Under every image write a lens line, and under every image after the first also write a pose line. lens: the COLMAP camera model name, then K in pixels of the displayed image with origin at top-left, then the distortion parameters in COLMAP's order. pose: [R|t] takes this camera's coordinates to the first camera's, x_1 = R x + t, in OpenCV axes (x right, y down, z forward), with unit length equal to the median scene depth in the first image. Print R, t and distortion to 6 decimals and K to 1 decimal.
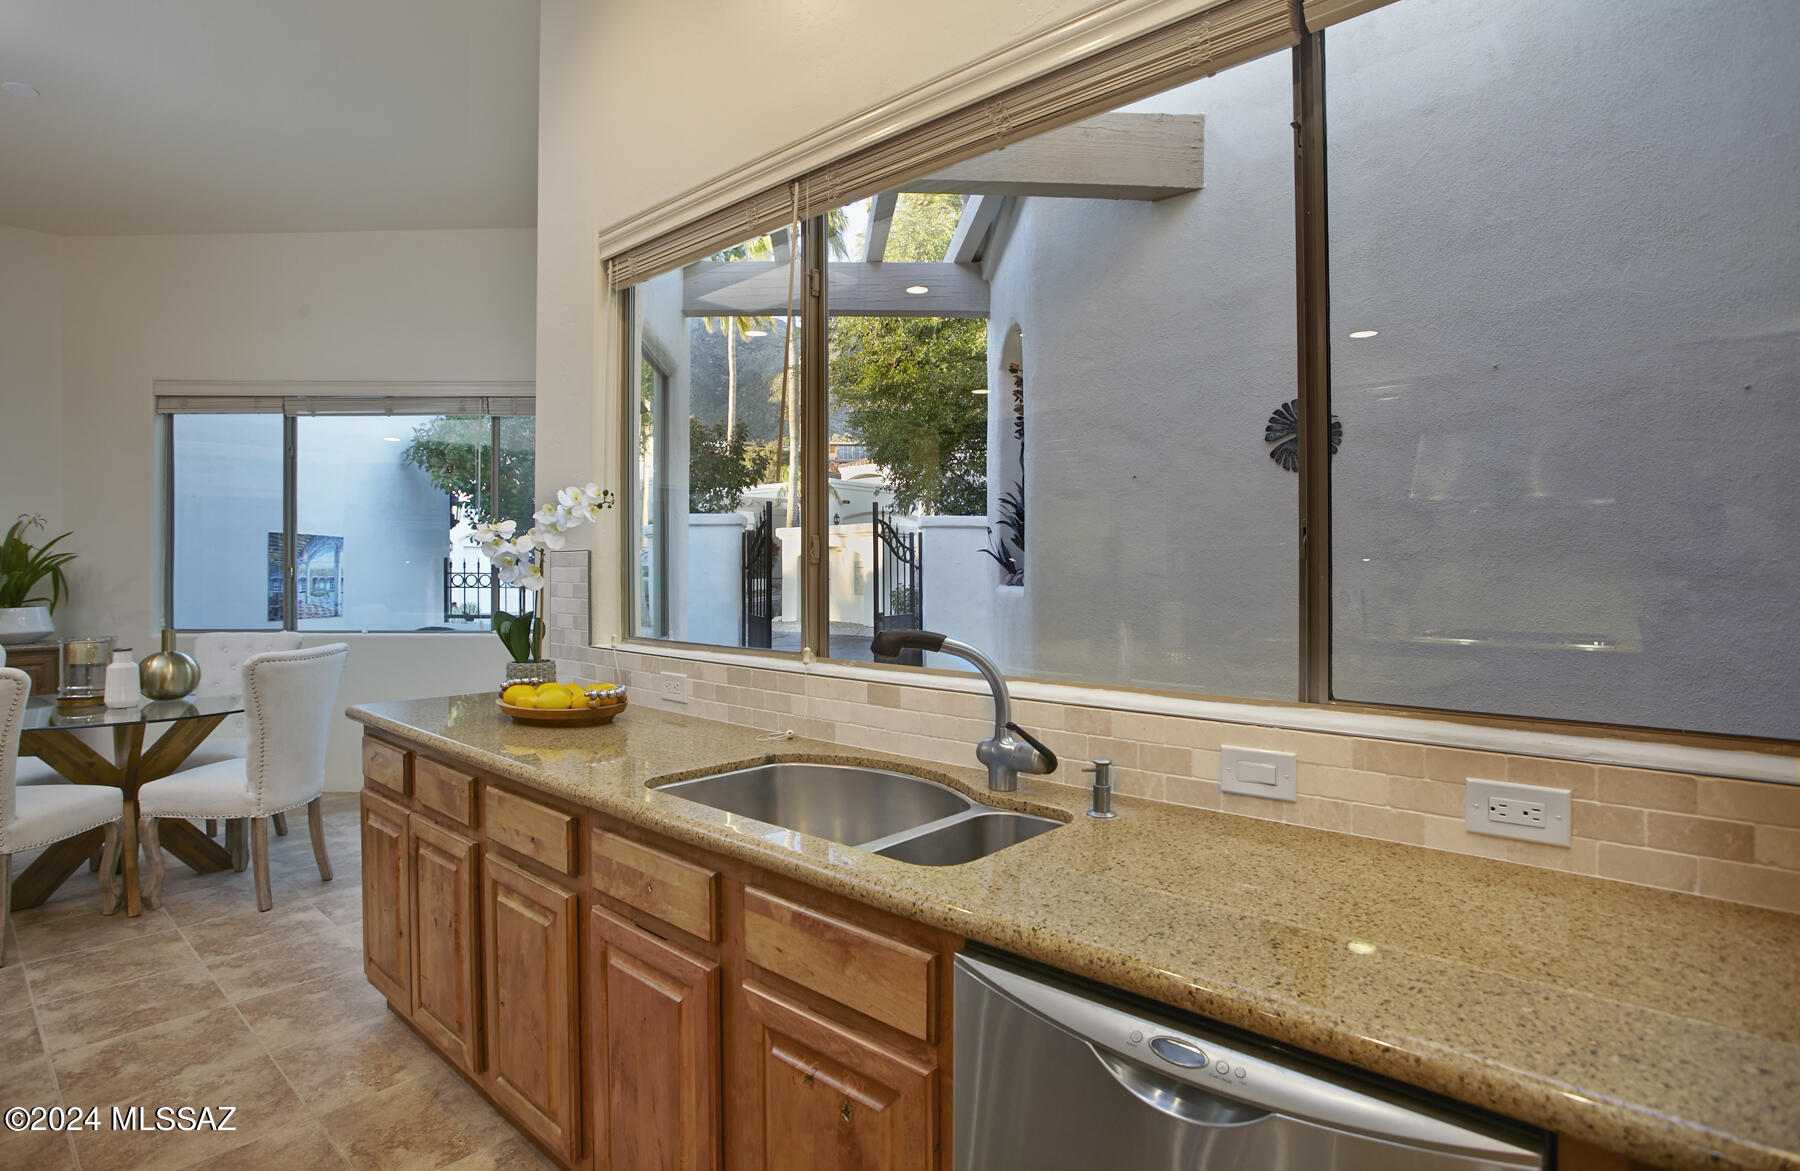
lens RADIAL K [[977.7, 0, 901.4], [0, 977.7, 579.0], [0, 0, 1]] dist [0.005249, 0.001788]
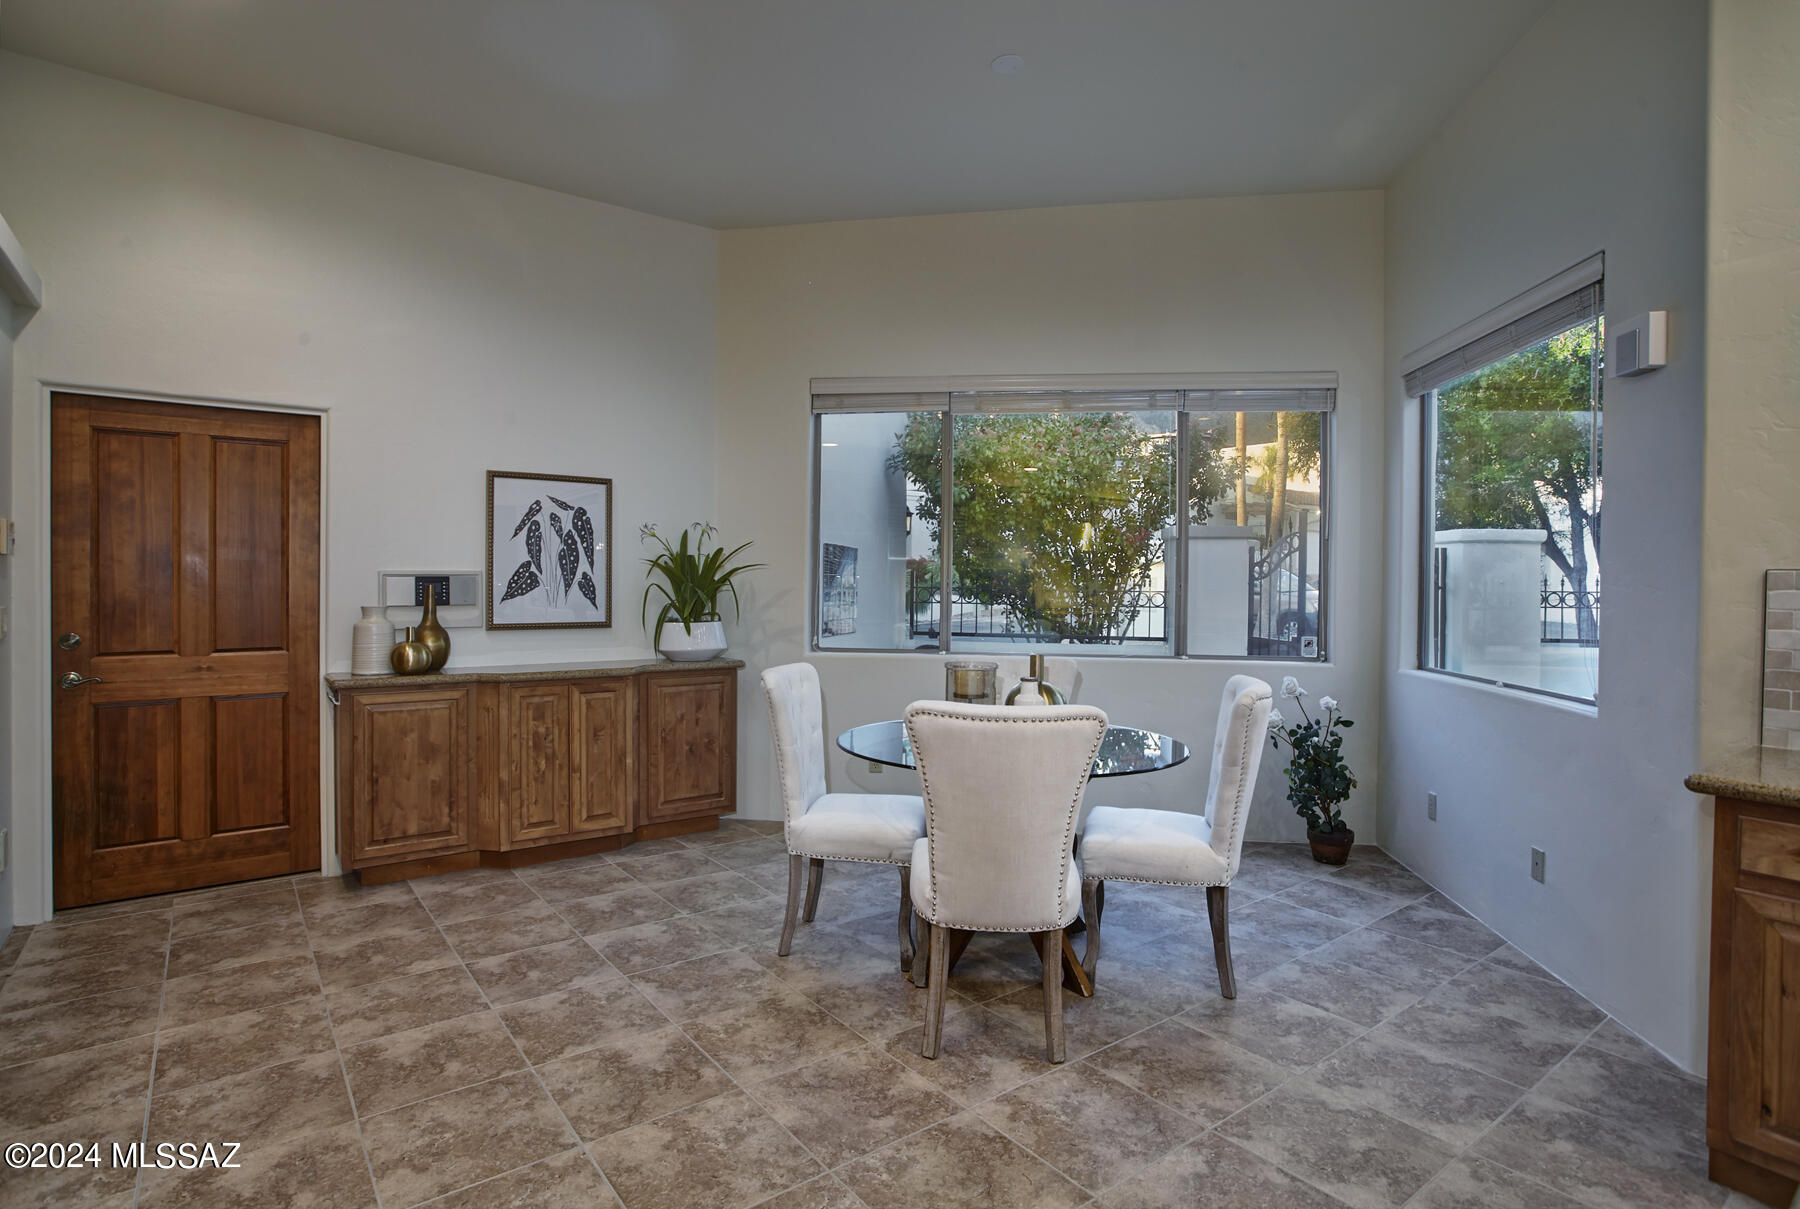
lens RADIAL K [[989.9, 0, 899.9], [0, 989.9, 602.6], [0, 0, 1]] dist [0.015144, 0.000530]
pose [[0.992313, 0.015165, -0.122820, -0.541199], [-0.014041, 0.999851, 0.010009, -0.001190], [0.122954, -0.008208, 0.992378, 0.085414]]
